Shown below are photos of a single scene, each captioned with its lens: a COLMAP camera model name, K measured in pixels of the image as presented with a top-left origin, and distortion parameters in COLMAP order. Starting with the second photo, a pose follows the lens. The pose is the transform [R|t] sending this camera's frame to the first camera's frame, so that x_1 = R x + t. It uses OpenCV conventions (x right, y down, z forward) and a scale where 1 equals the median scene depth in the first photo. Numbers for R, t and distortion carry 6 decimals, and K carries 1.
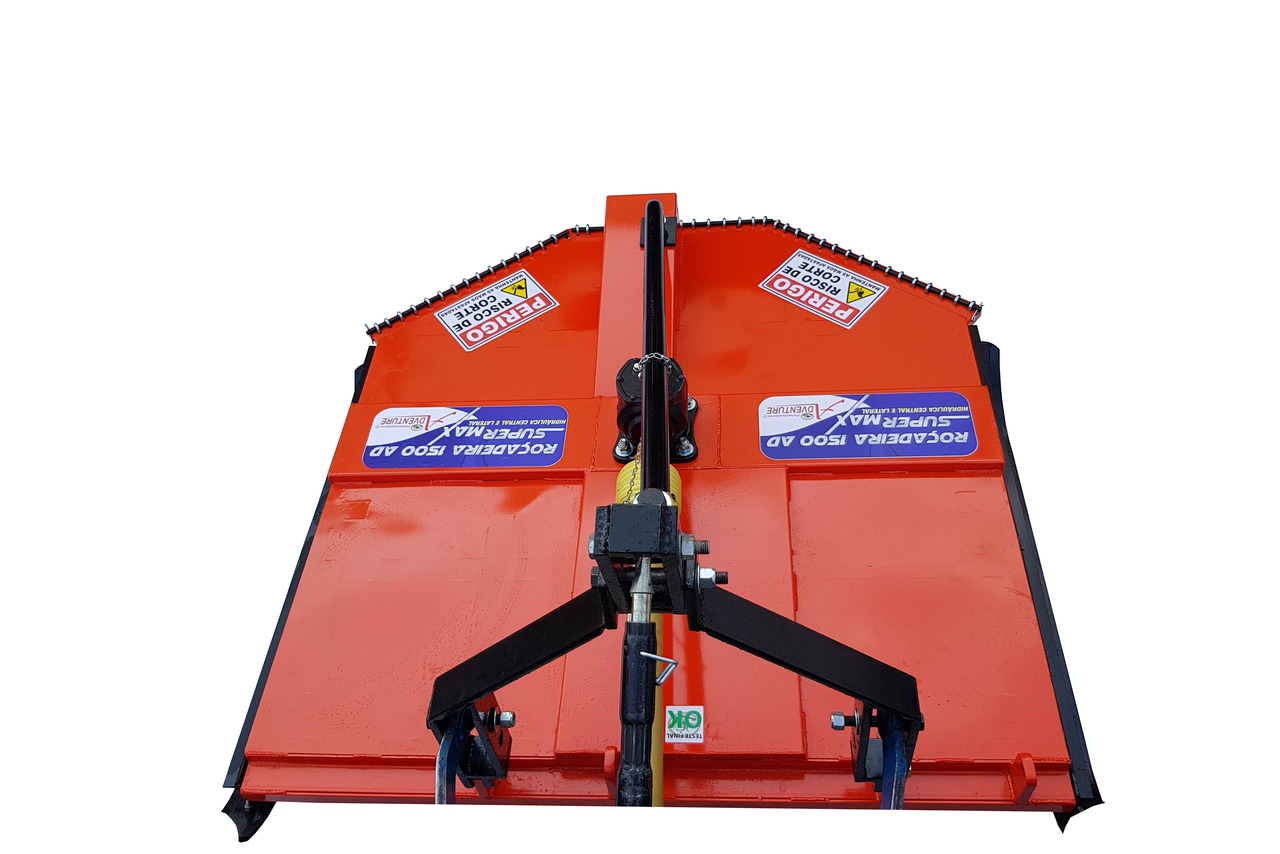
lens RADIAL K [[982.8, 0, 648.2], [0, 982.8, 425.2], [0, 0, 1]] dist [0.059842, -0.002892]
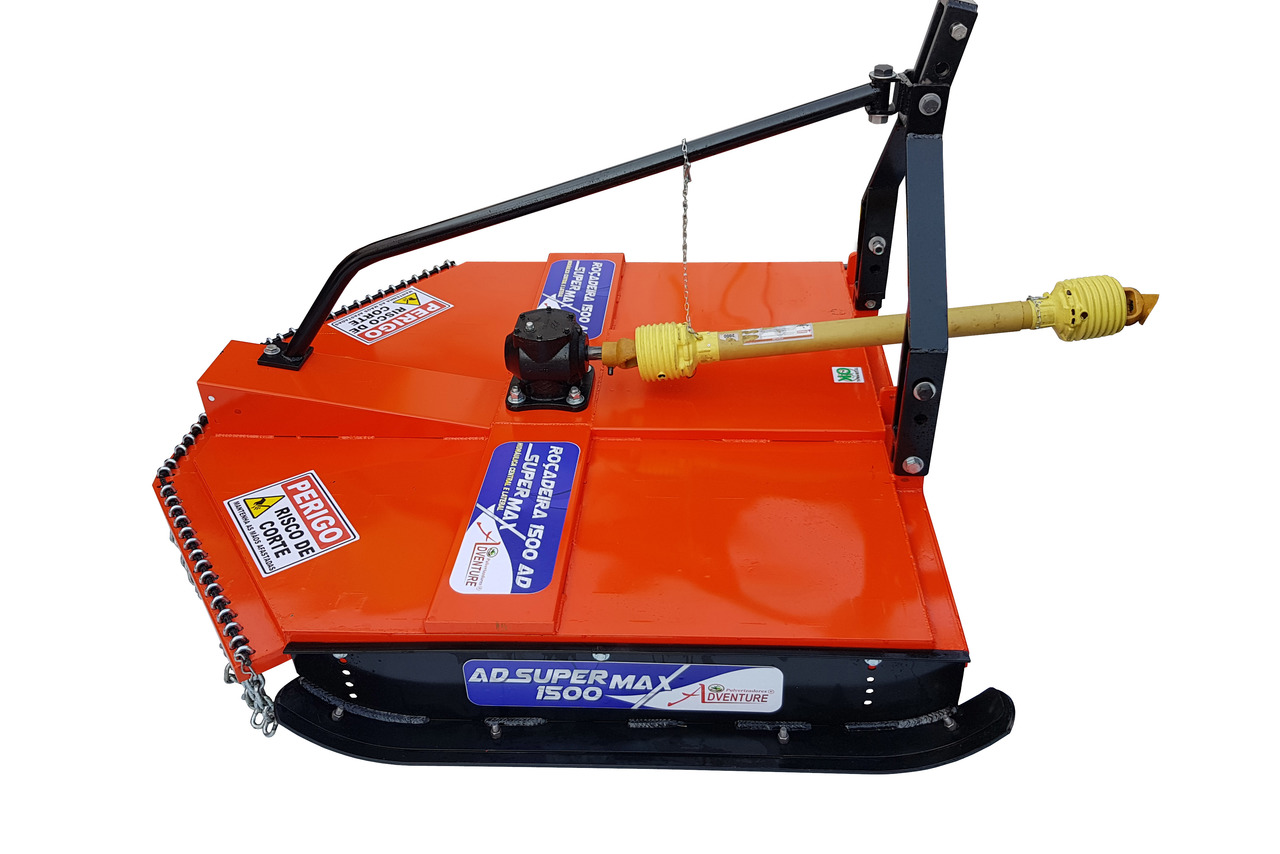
lens RADIAL K [[982.8, 0, 648.2], [0, 982.8, 425.2], [0, 0, 1]] dist [0.059842, -0.002892]
pose [[0.020033, -0.491974, 0.870379, -0.896491], [0.775486, 0.557117, 0.297057, -0.198340], [-0.631047, 0.669016, 0.392679, 0.557780]]
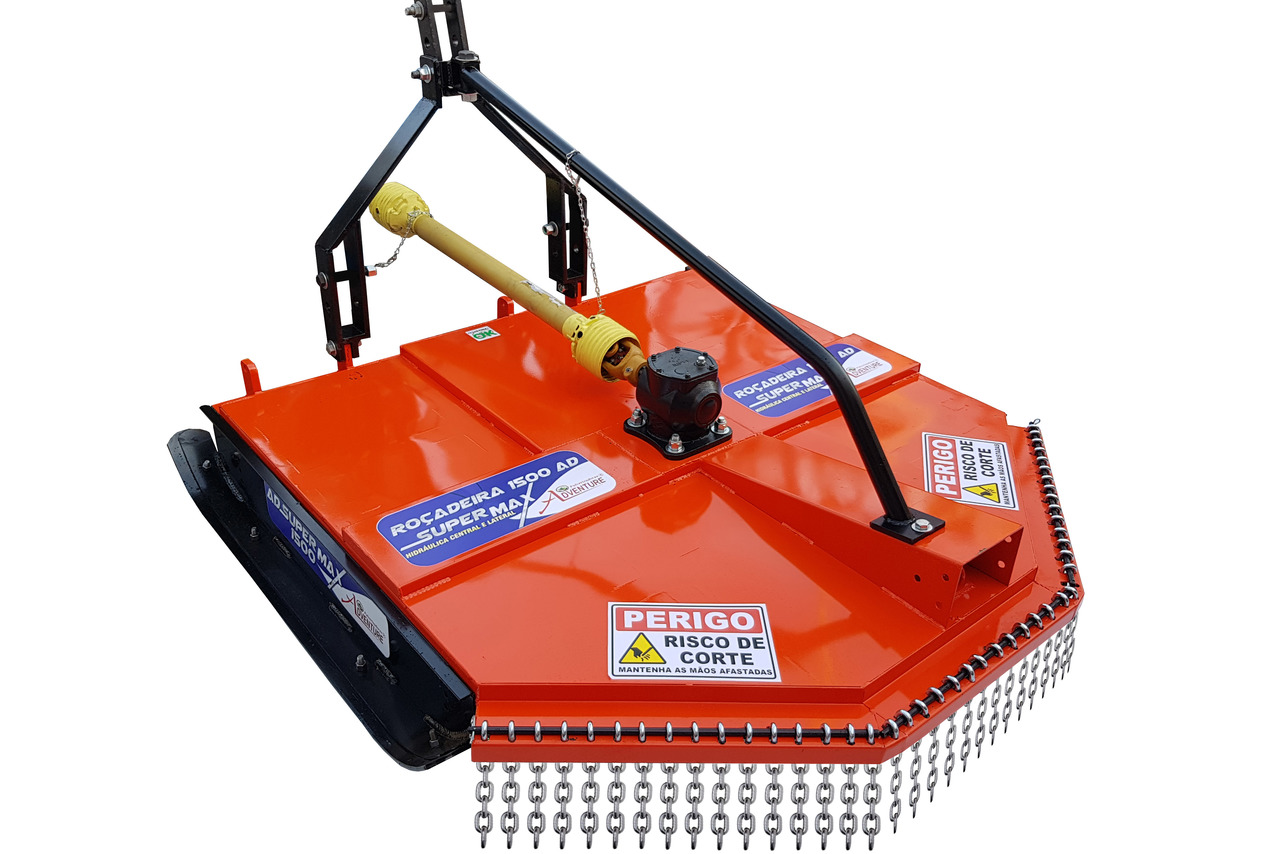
lens RADIAL K [[982.8, 0, 648.2], [0, 982.8, 425.2], [0, 0, 1]] dist [0.059842, -0.002892]
pose [[-0.735861, 0.390536, -0.553164, 0.571318], [-0.495912, 0.245422, 0.832970, -0.799633], [0.461063, 0.887271, 0.013075, 0.964989]]
